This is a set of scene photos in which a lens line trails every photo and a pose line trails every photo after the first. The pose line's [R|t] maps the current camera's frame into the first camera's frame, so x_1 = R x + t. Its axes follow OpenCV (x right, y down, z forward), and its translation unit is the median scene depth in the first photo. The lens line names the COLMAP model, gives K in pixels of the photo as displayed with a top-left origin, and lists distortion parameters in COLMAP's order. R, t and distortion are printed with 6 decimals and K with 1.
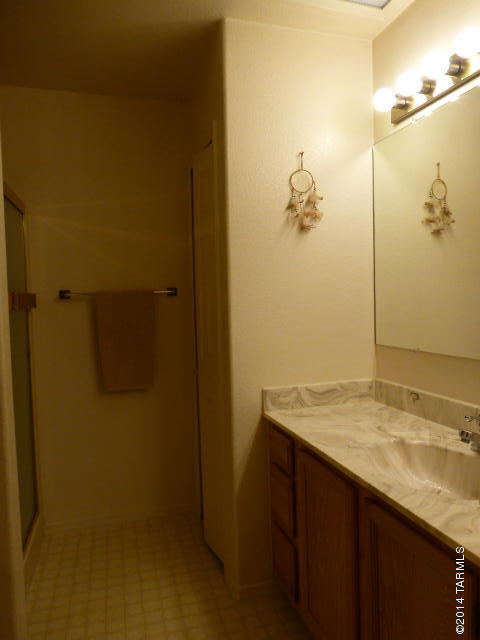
lens RADIAL K [[468.0, 0, 240.0], [0, 468.0, 320.0], [0, 0, 1]] dist [-0.051431, 0.043817]
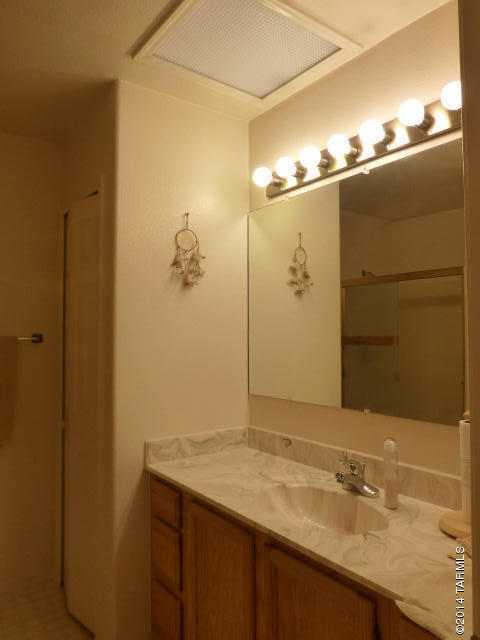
lens RADIAL K [[468.0, 0, 240.0], [0, 468.0, 320.0], [0, 0, 1]] dist [-0.051431, 0.043817]
pose [[0.941705, 0.034199, 0.334696, -0.102937], [-0.005272, 0.996198, -0.086958, -0.025588], [-0.336398, 0.080125, 0.938305, -0.022439]]
